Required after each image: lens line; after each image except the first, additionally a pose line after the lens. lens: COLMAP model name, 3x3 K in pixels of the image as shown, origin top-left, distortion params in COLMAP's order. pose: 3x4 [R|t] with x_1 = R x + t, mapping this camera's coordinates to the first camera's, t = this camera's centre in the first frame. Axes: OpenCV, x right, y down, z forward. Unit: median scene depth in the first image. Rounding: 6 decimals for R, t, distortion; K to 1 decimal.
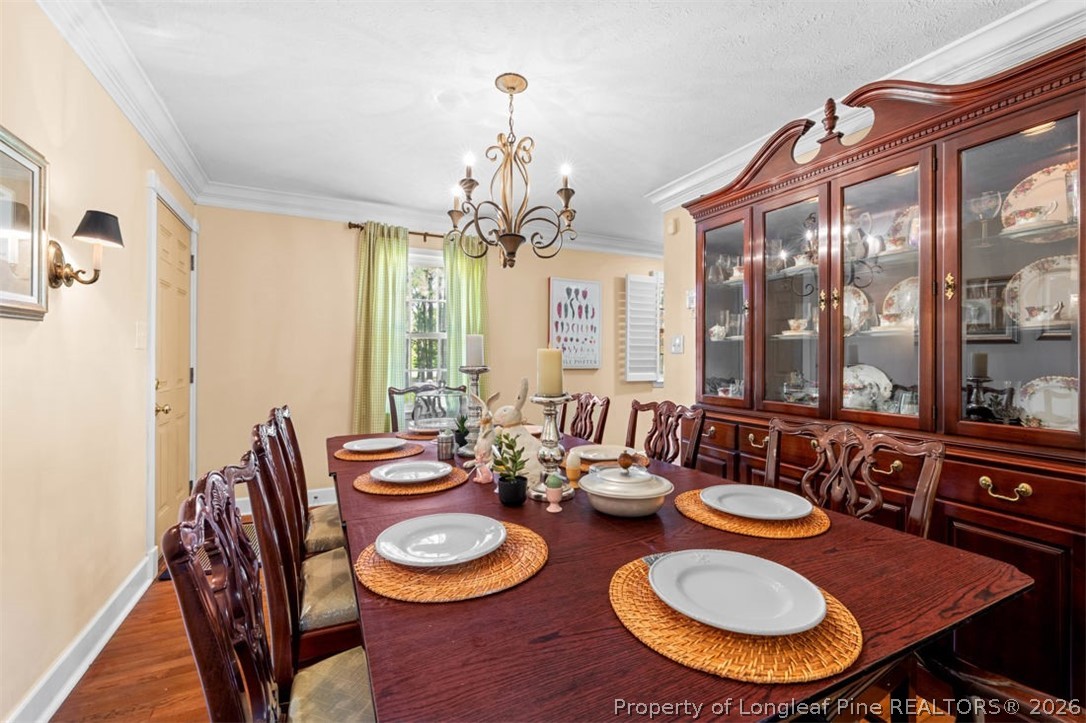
lens RADIAL K [[460.4, 0, 542.8], [0, 460.4, 357.4], [0, 0, 1]] dist [0.000393, 0.000143]
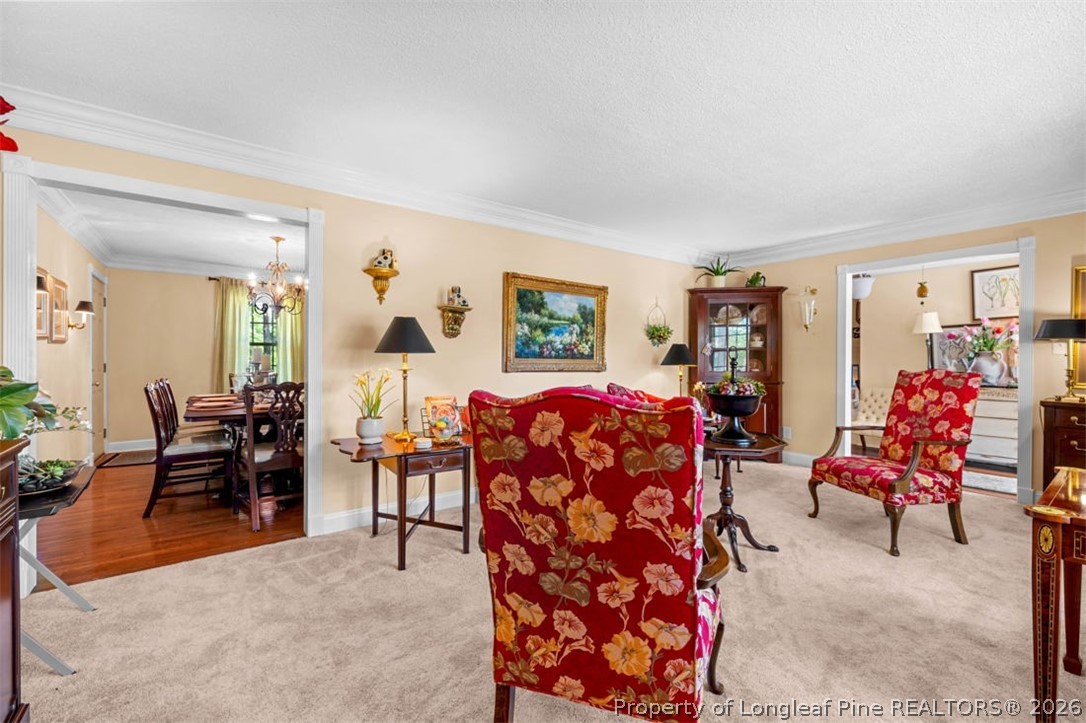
lens RADIAL K [[460.4, 0, 542.8], [0, 460.4, 357.4], [0, 0, 1]] dist [0.000393, 0.000143]
pose [[0.983775, 0.001214, 0.179401, 0.526273], [-0.001532, 0.999997, 0.001633, -0.005587], [-0.179398, -0.001881, 0.983775, -0.962074]]
